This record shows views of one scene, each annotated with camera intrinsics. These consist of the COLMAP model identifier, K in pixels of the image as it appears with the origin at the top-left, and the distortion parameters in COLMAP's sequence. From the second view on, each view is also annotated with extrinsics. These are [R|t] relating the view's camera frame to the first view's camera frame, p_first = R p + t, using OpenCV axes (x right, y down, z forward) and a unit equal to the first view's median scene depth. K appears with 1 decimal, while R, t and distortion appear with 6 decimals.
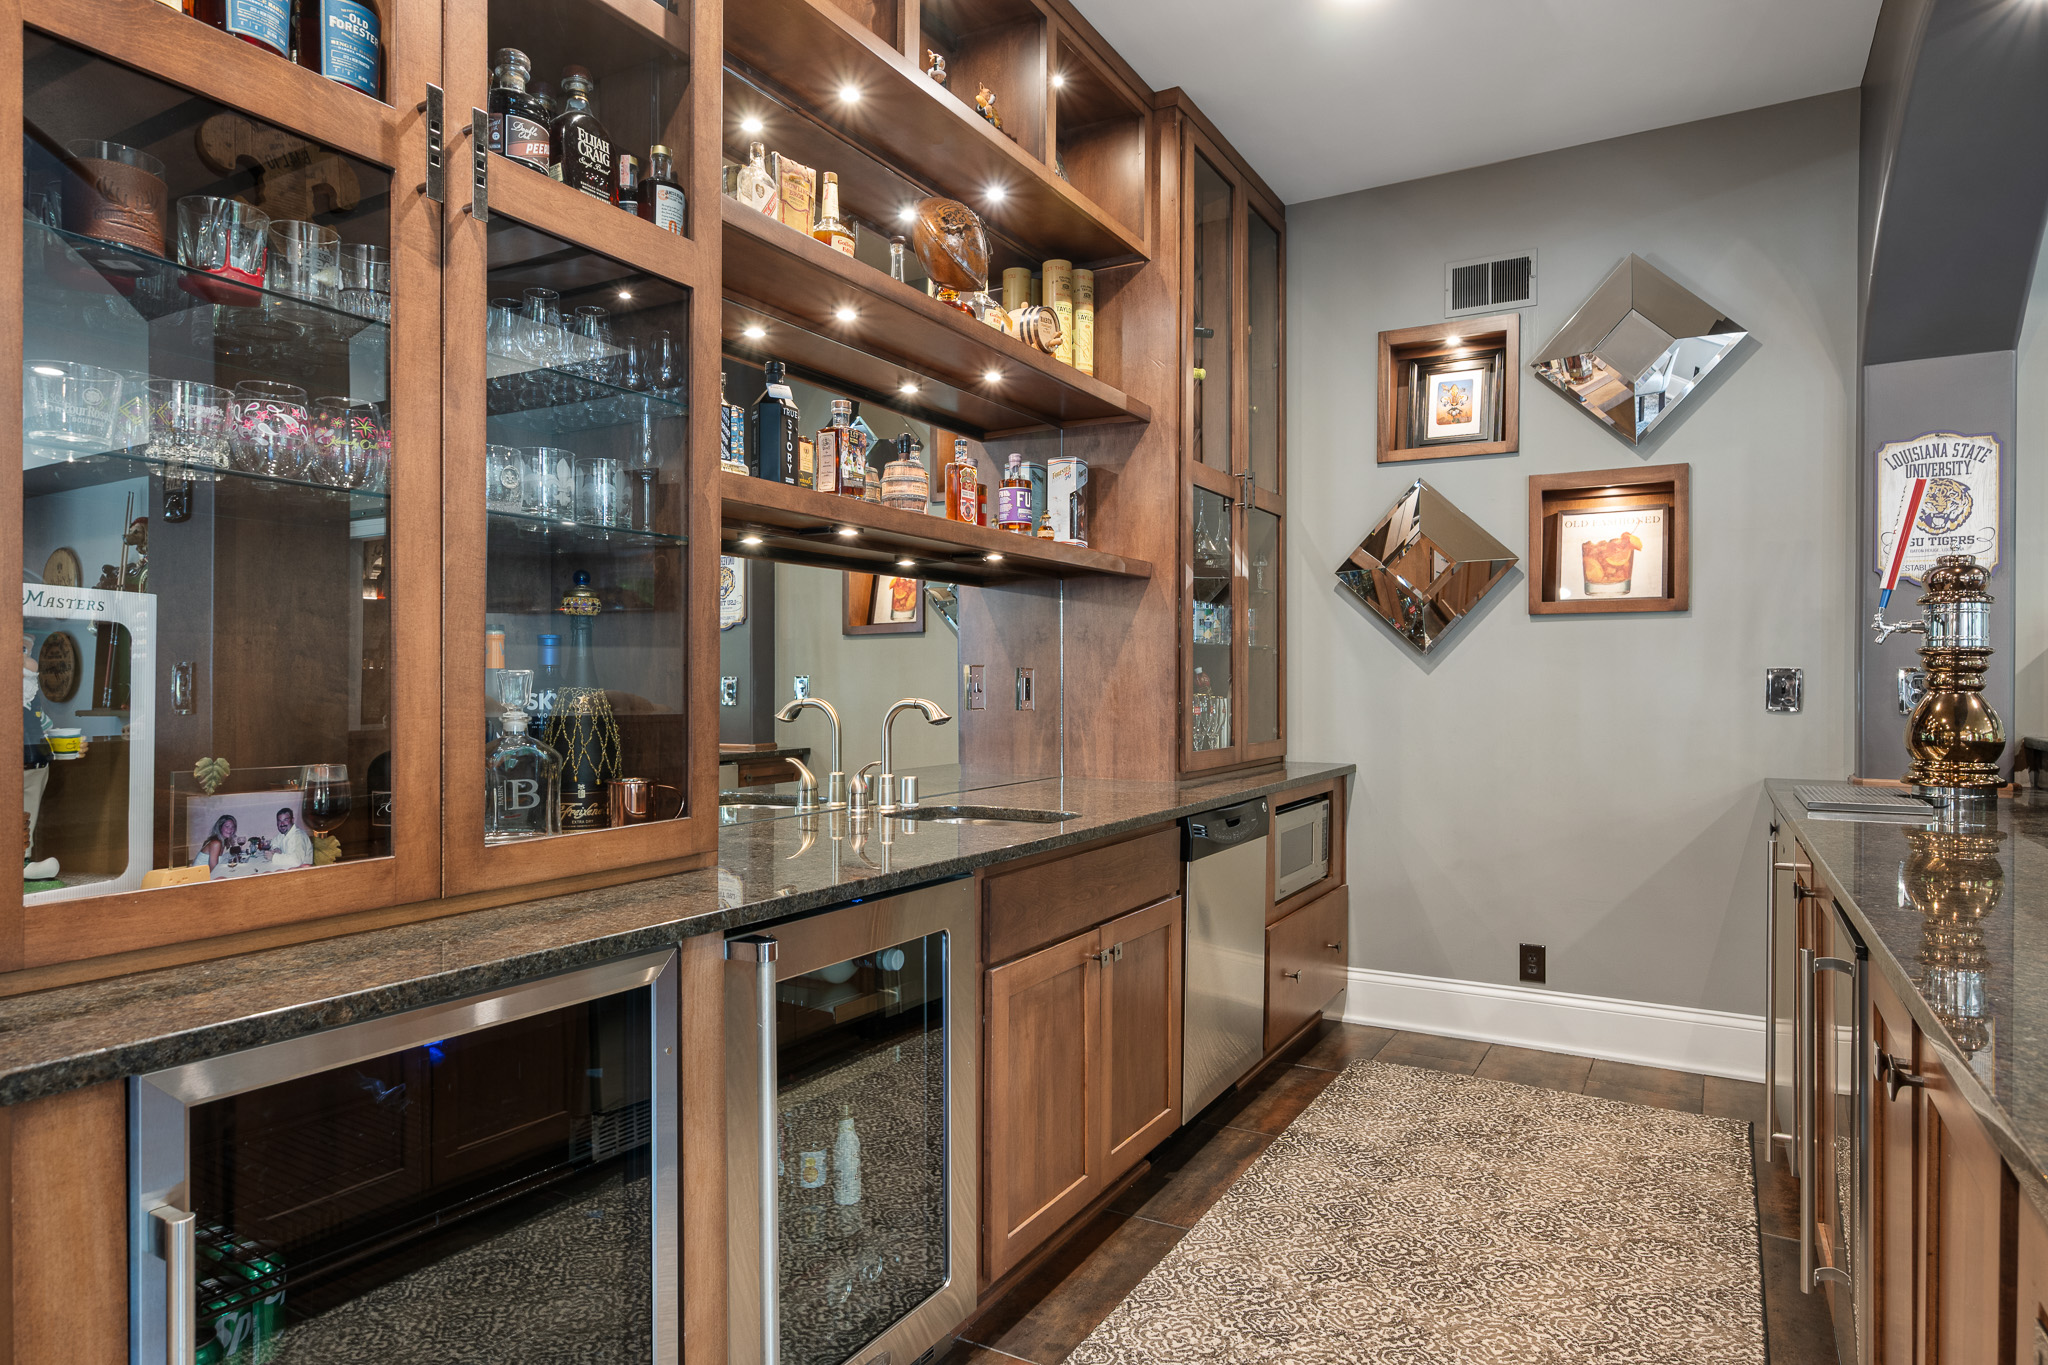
lens RADIAL K [[1182.6, 0, 1024.0], [0, 1182.6, 682.5], [0, 0, 1]] dist [0.003442, 0.001193]
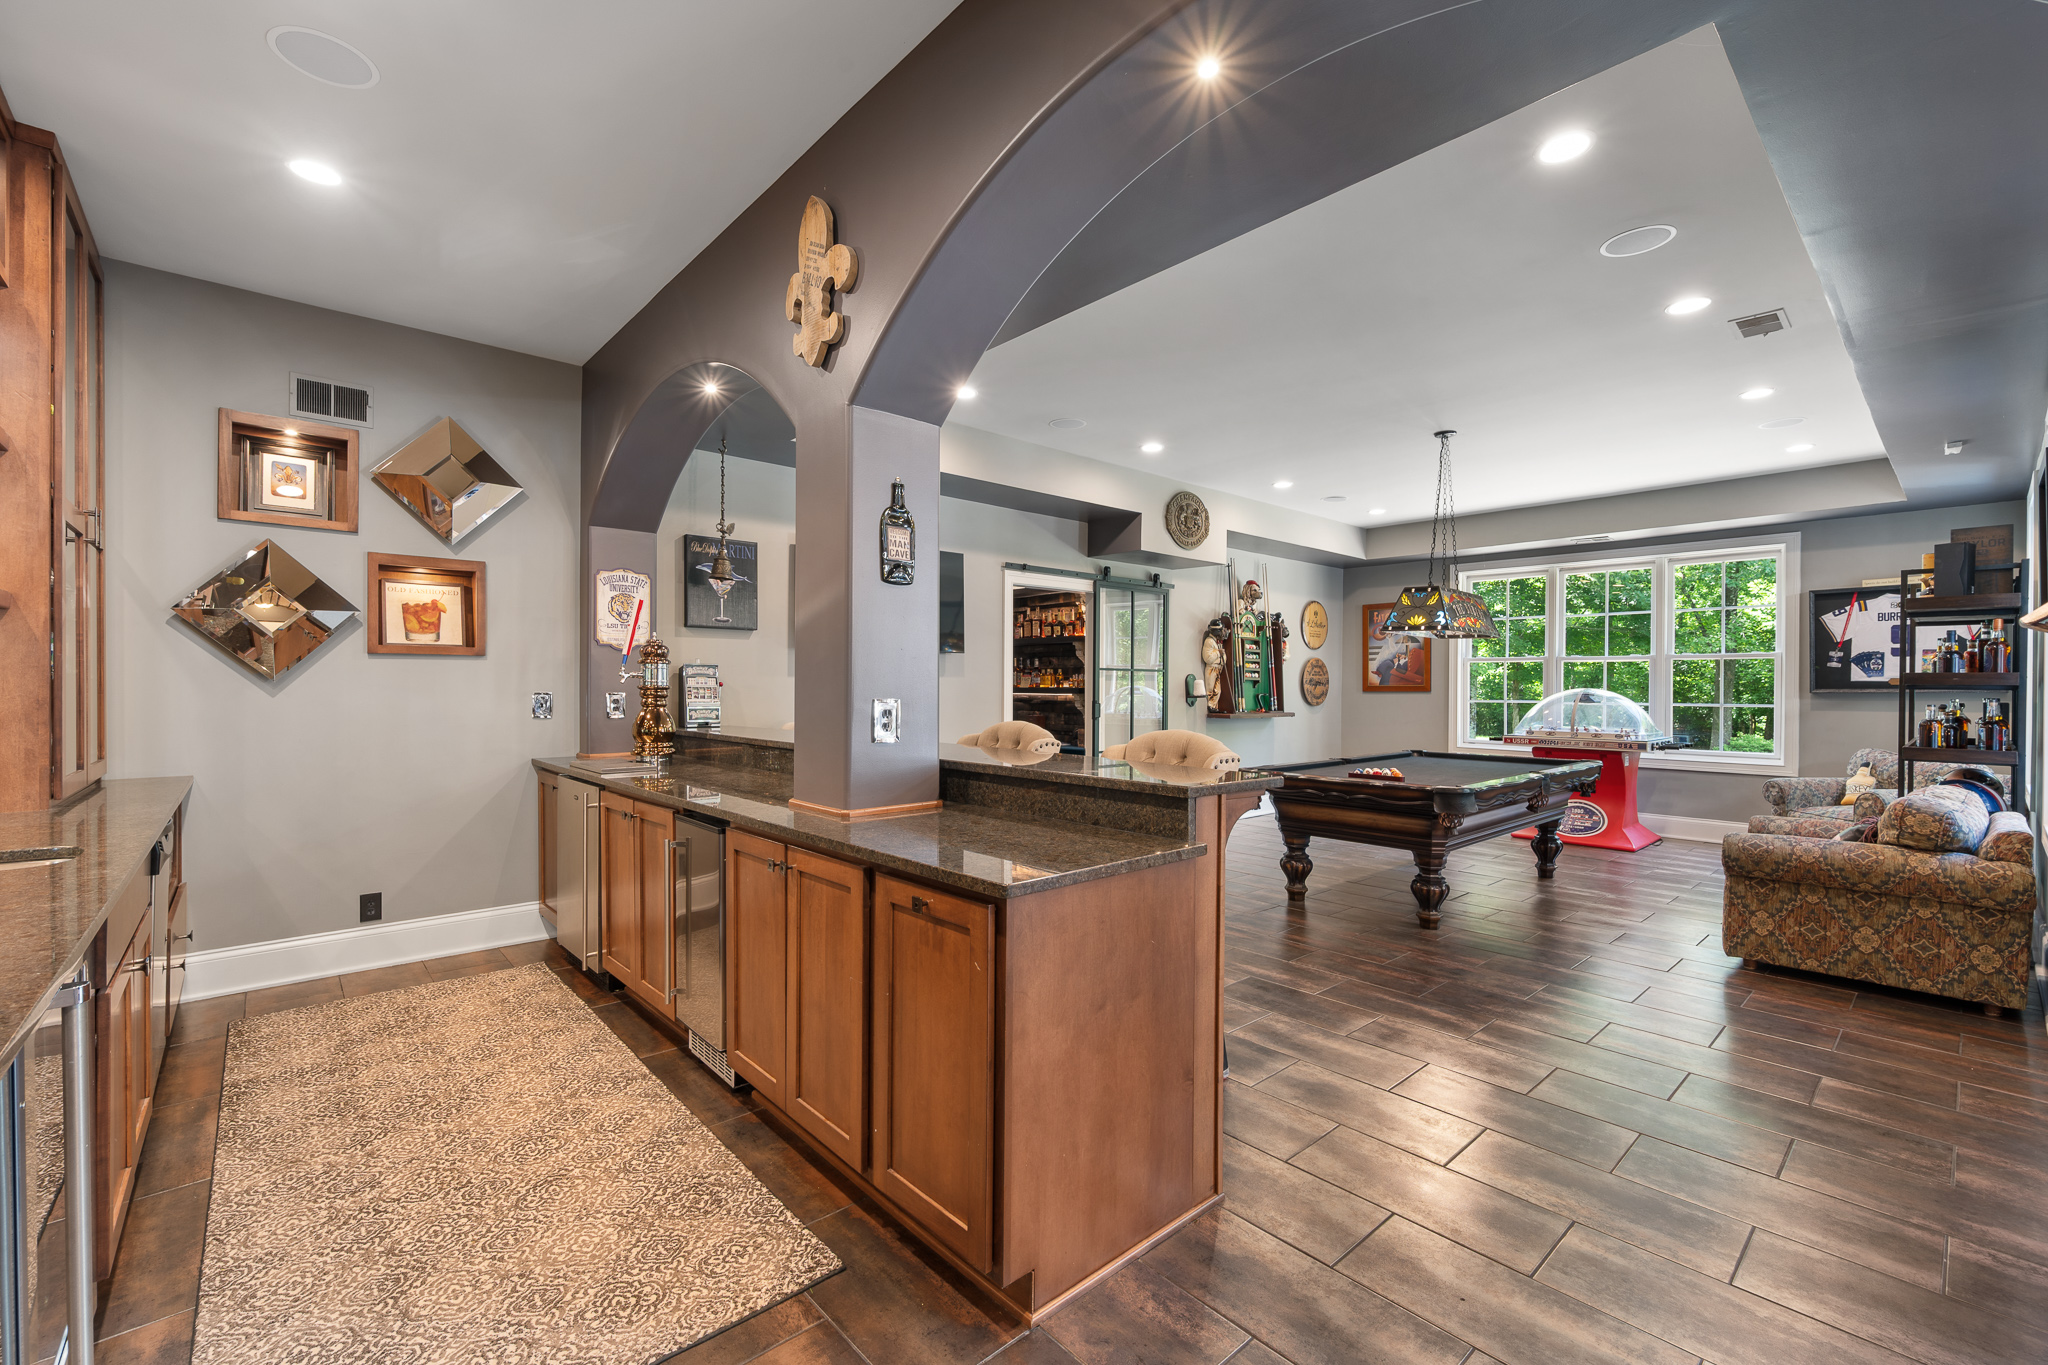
lens RADIAL K [[857.1, 0, 1026.6], [0, 857.1, 682.2], [0, 0, 1]] dist [0.000641, -0.000176]
pose [[0.307318, 0.001988, 0.951605, -0.297229], [-0.002734, 0.999996, -0.001206, -0.026198], [-0.951603, -0.002231, 0.307322, -0.031500]]
